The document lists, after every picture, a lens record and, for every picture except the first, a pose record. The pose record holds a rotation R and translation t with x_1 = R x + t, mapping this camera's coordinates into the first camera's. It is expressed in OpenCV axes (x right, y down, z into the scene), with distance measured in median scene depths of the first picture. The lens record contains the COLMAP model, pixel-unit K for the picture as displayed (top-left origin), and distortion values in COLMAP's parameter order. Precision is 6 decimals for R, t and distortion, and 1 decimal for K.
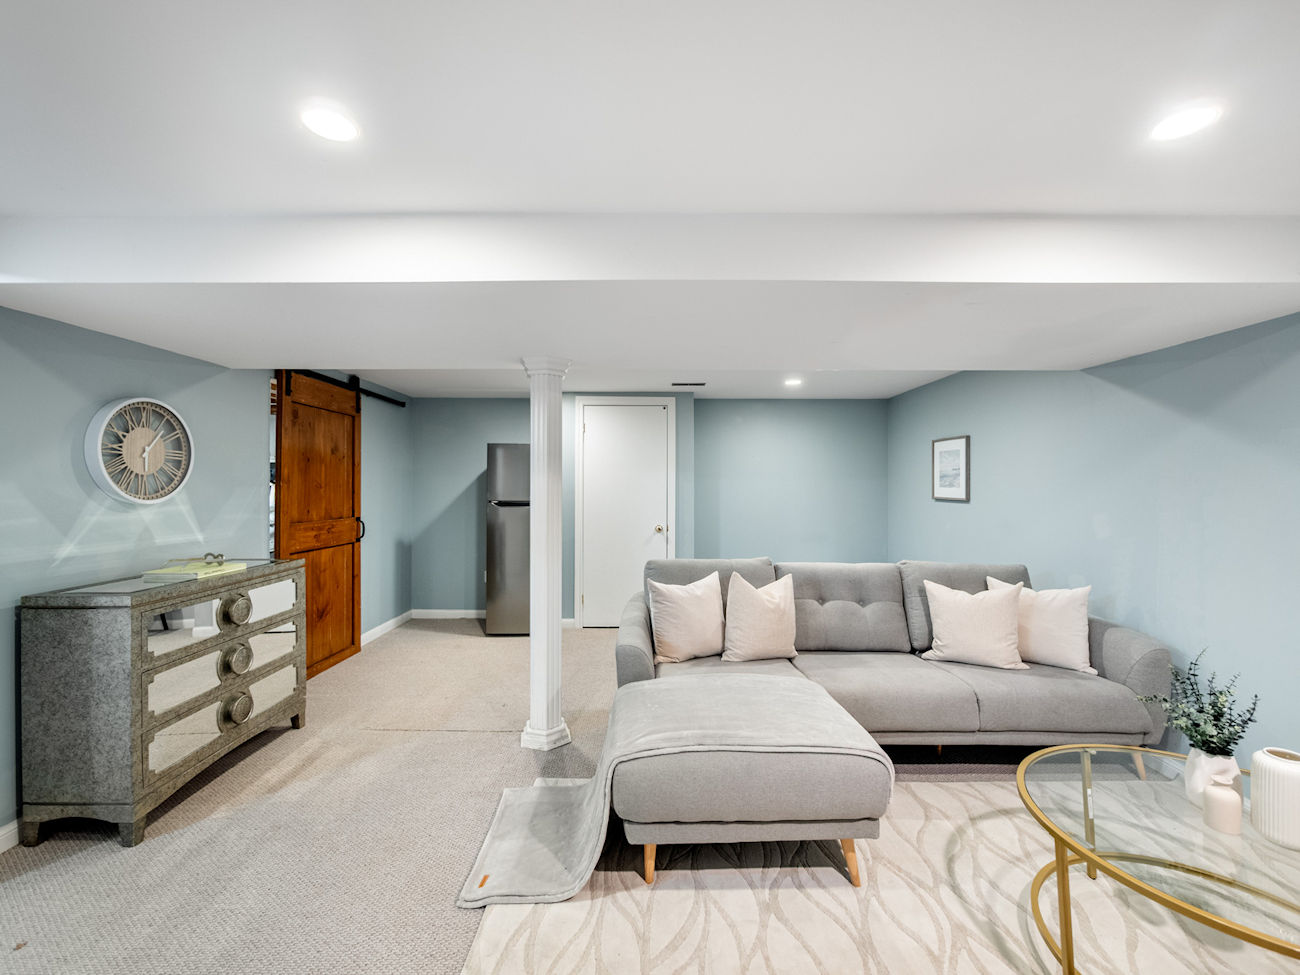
lens RADIAL K [[549.1, 0, 644.9], [0, 549.1, 479.4], [0, 0, 1]] dist [-0.005796, 0.000175]
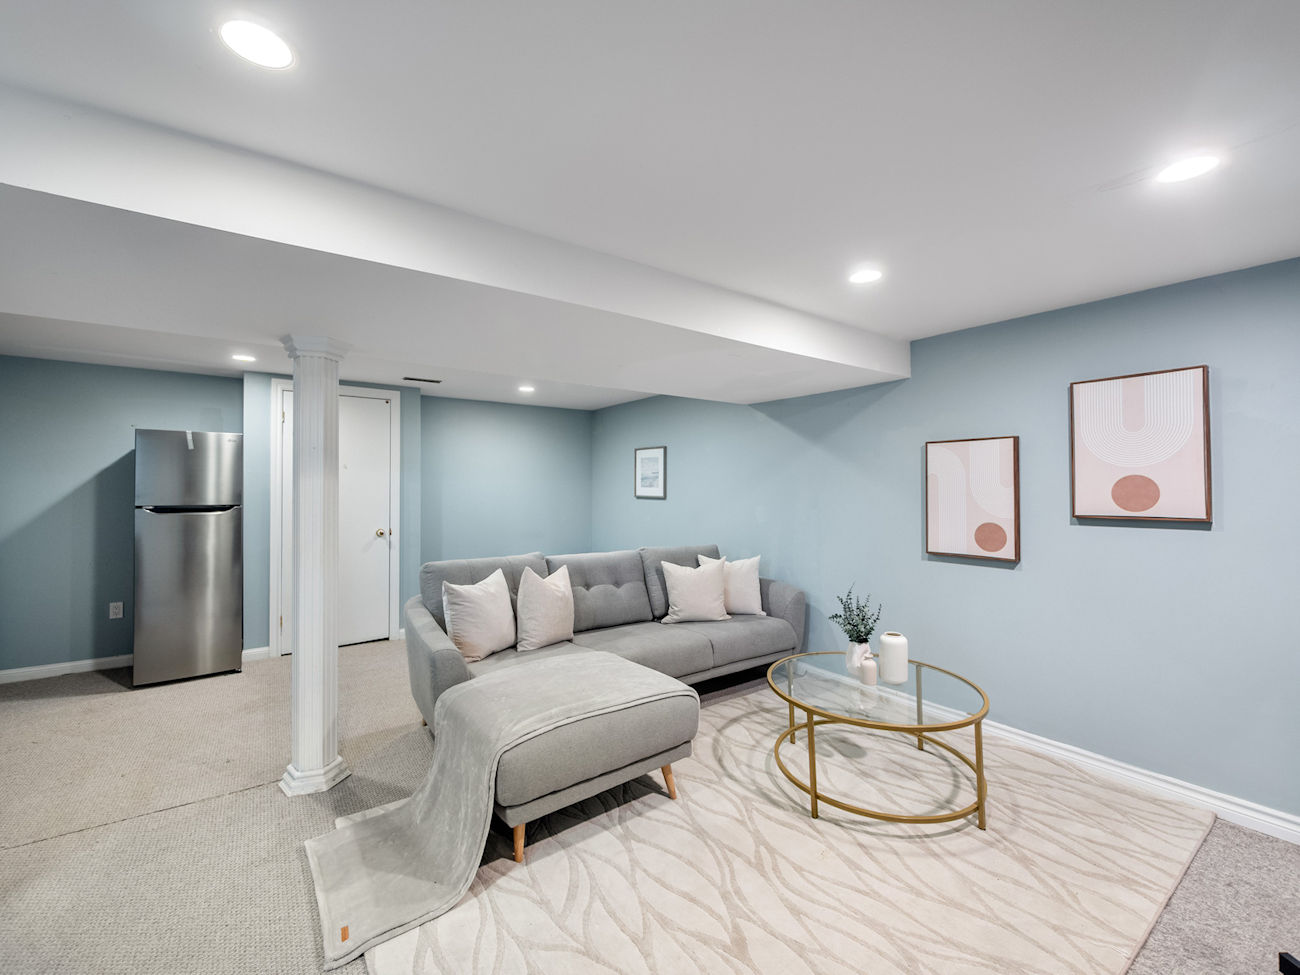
lens RADIAL K [[549.1, 0, 644.9], [0, 549.1, 479.4], [0, 0, 1]] dist [-0.005796, 0.000175]
pose [[0.810636, 0.006862, 0.585511, -0.320464], [-0.006626, 0.999975, -0.002545, -0.000772], [-0.585513, -0.001816, 0.810661, 0.000933]]
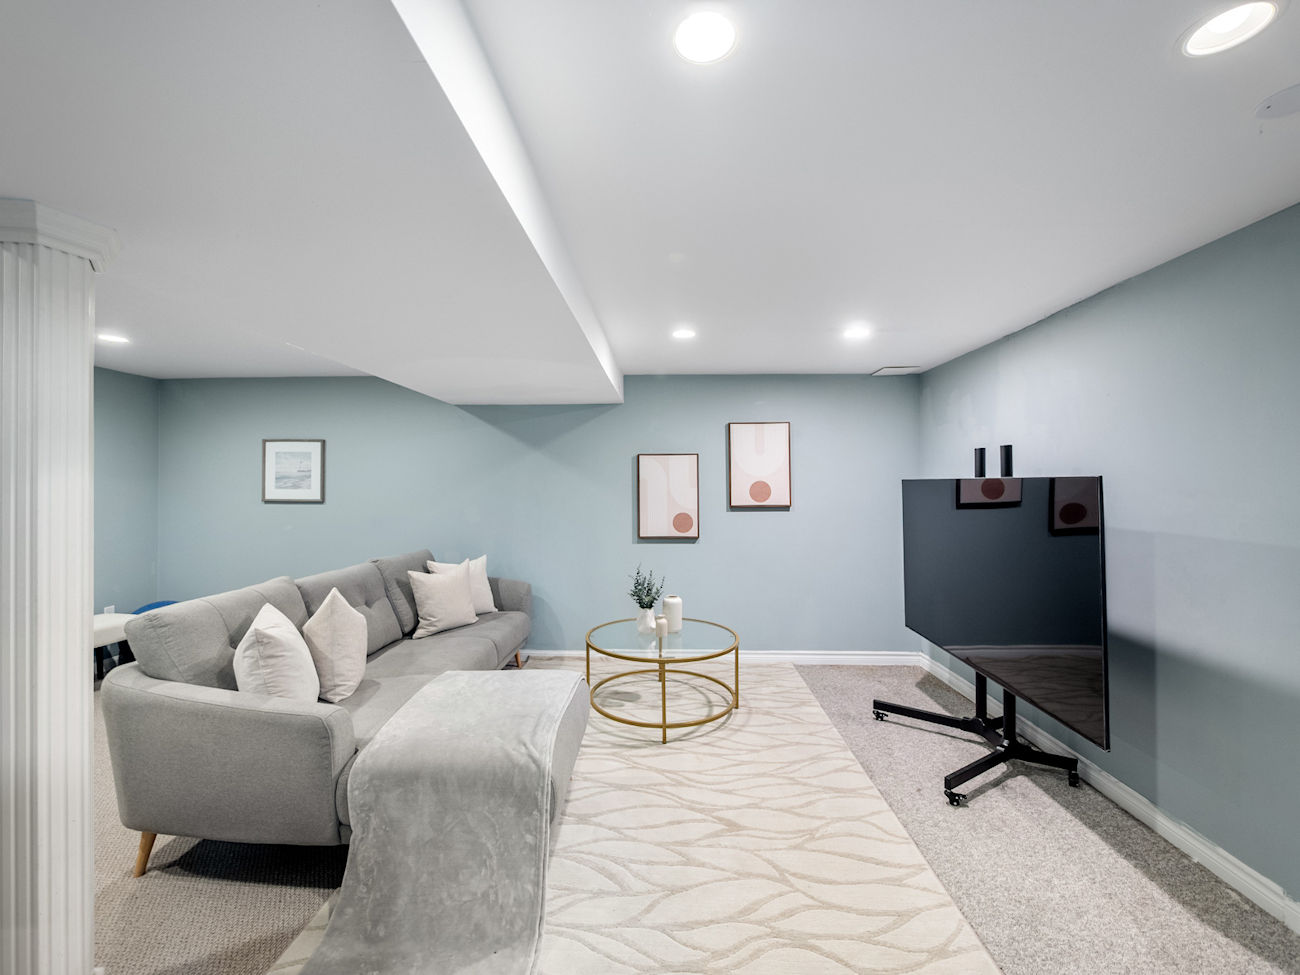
lens RADIAL K [[551.5, 0, 646.0], [0, 551.5, 481.5], [0, 0, 1]] dist [-0.002774, 0.000035]
pose [[0.034900, 0.008465, 0.999355, -0.752989], [-0.012410, 0.999891, -0.008036, 0.001782], [-0.999314, -0.012122, 0.035002, 0.580489]]
